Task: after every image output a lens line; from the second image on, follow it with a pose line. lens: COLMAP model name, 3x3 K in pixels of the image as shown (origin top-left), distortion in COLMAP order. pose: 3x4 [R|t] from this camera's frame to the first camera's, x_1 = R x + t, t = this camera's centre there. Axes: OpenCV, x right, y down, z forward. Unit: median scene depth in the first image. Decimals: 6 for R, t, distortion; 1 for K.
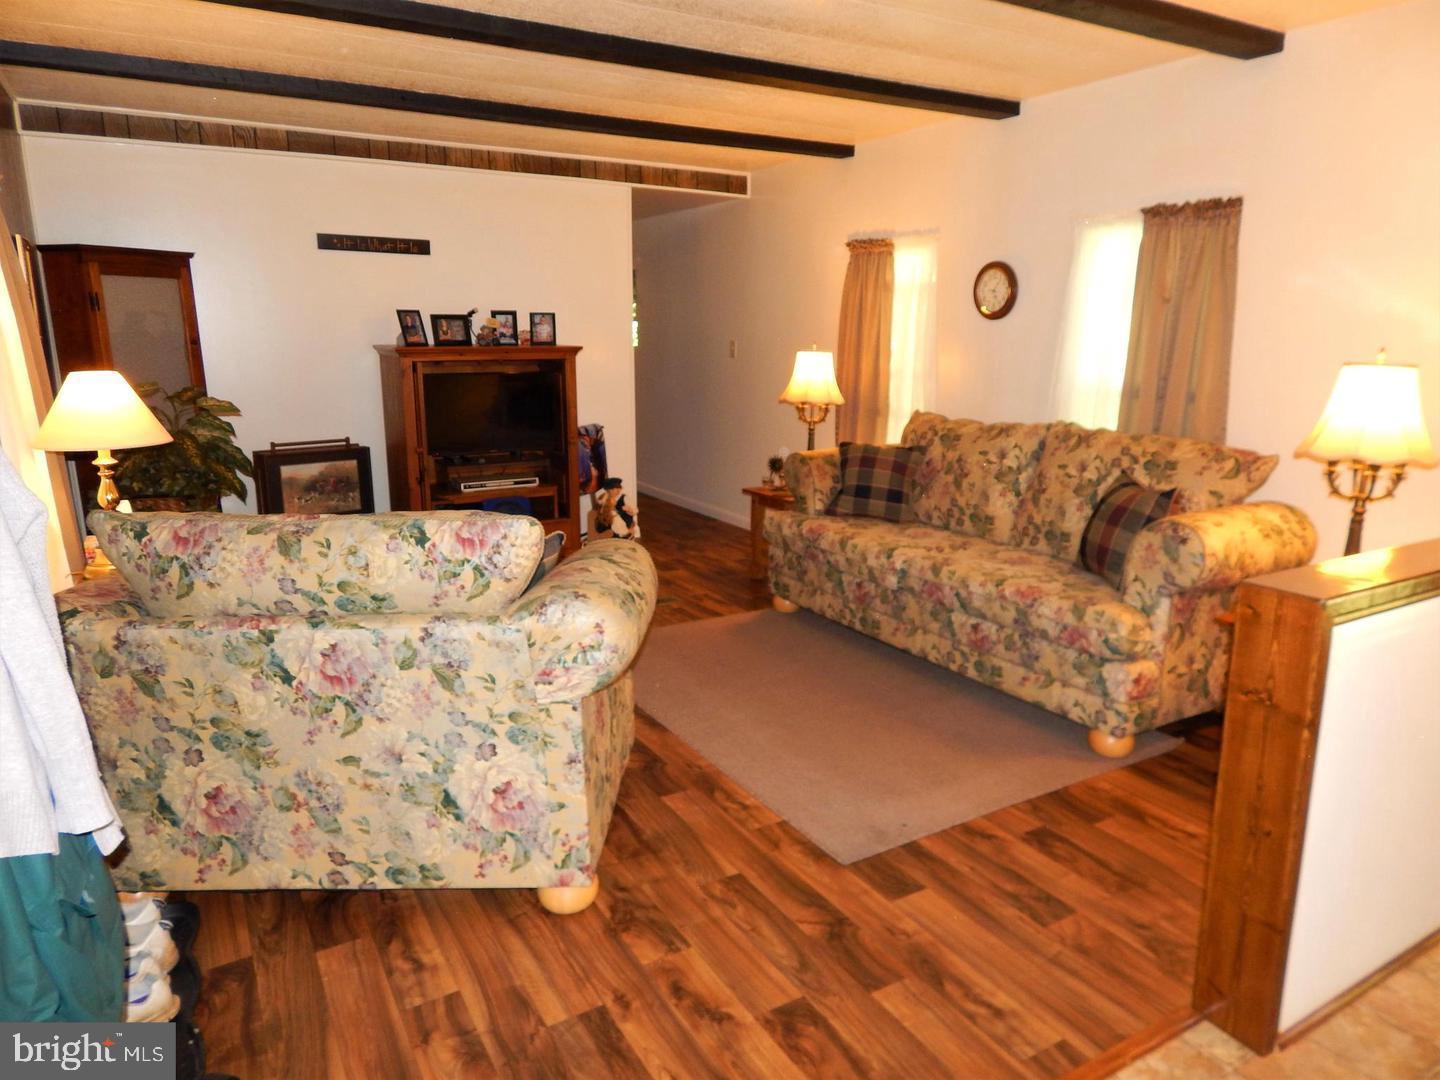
lens RADIAL K [[941.2, 0, 722.2], [0, 941.2, 539.8], [0, 0, 1]] dist [-0.002343, -0.008081]
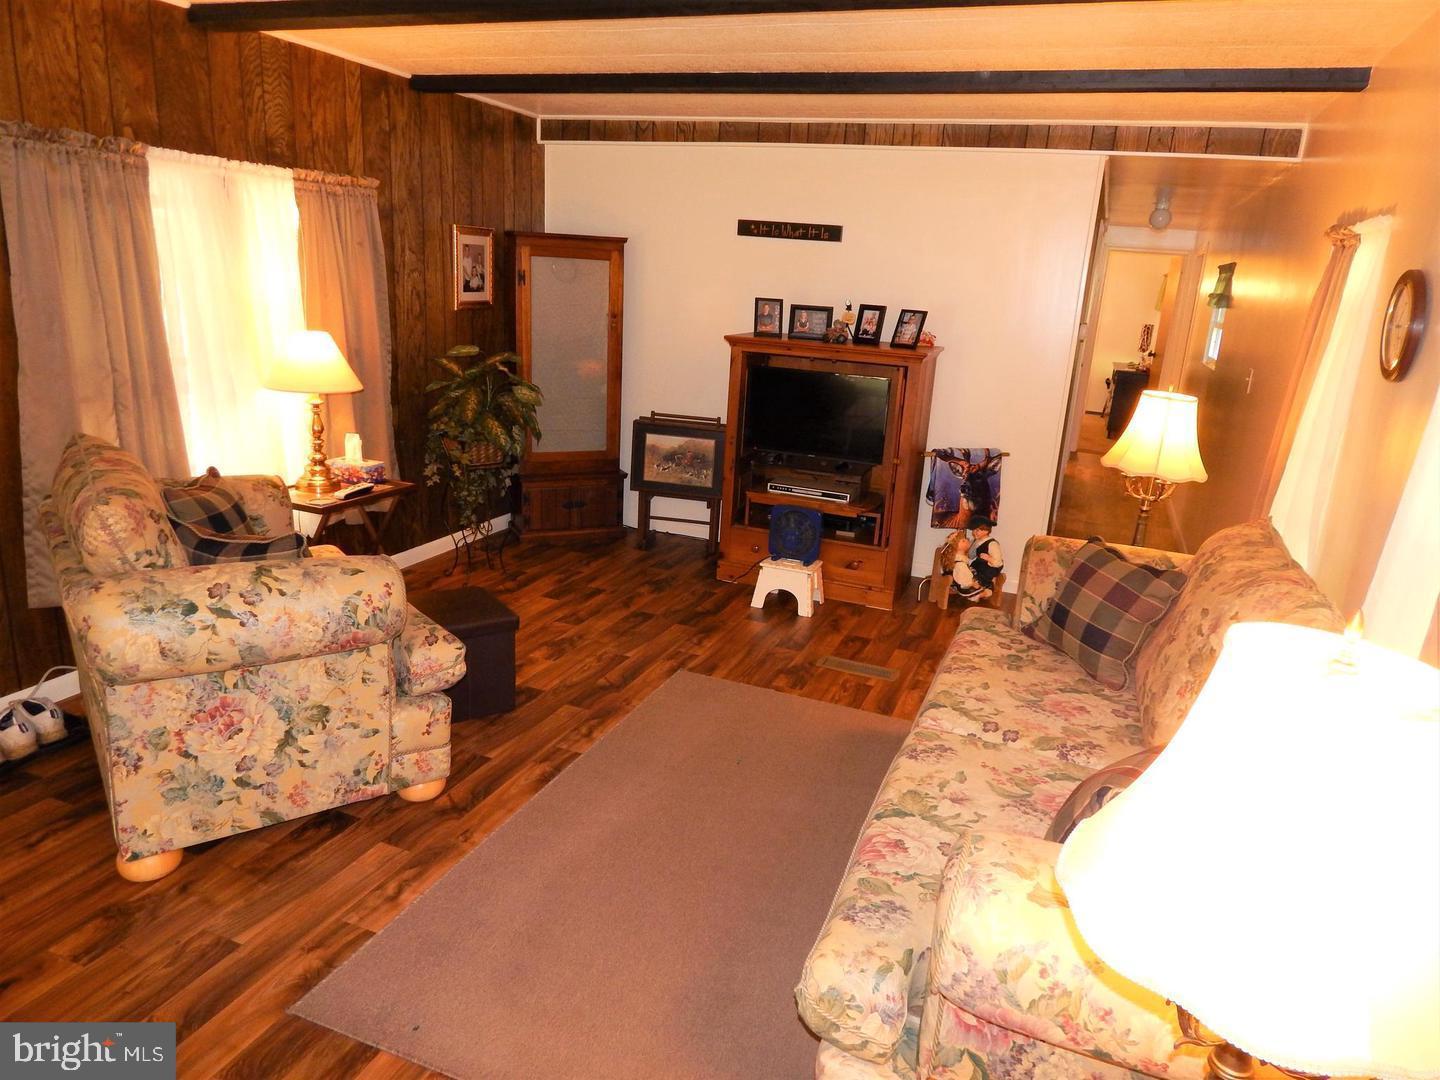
lens RADIAL K [[941.2, 0, 723.2], [0, 941.2, 536.7], [0, 0, 1]] dist [-0.002343, -0.008081]
pose [[0.618729, 0.245120, -0.746385, 0.507959], [-0.232081, 0.964705, 0.124431, -0.138972], [0.750542, 0.096232, 0.653779, 0.418128]]
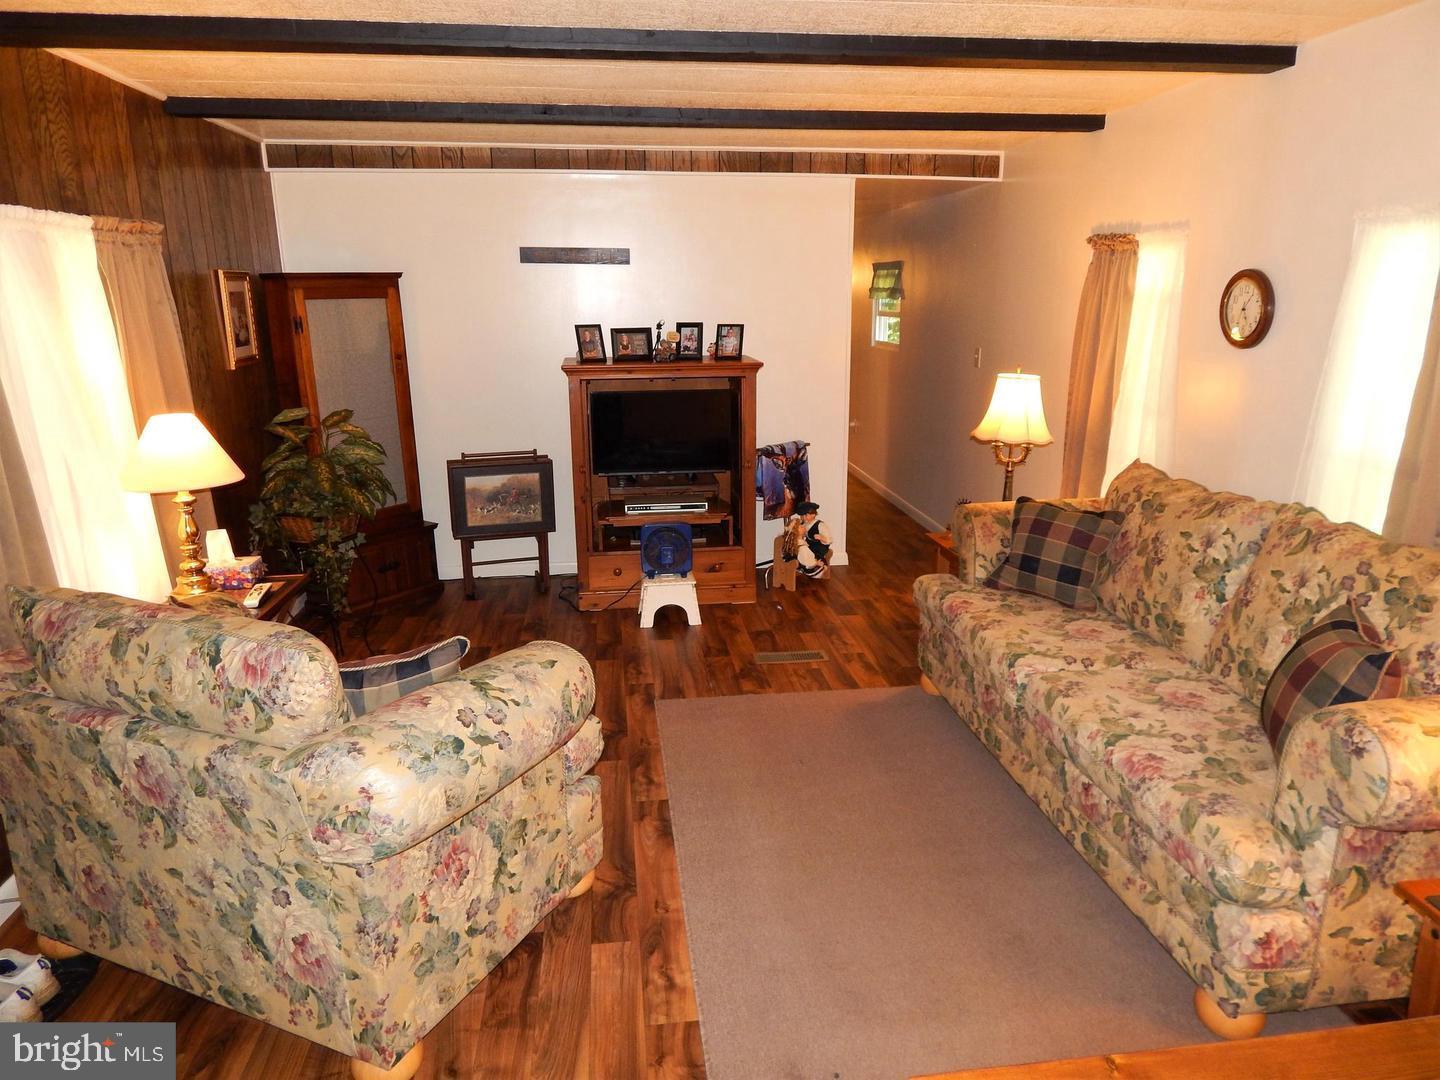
lens RADIAL K [[941.2, 0, 723.7], [0, 941.2, 537.6], [0, 0, 1]] dist [-0.002343, -0.008081]
pose [[0.919653, 0.090237, -0.382224, 0.227214], [-0.077897, 0.995821, 0.047671, -0.097182], [0.384929, -0.014066, 0.922839, 0.176413]]
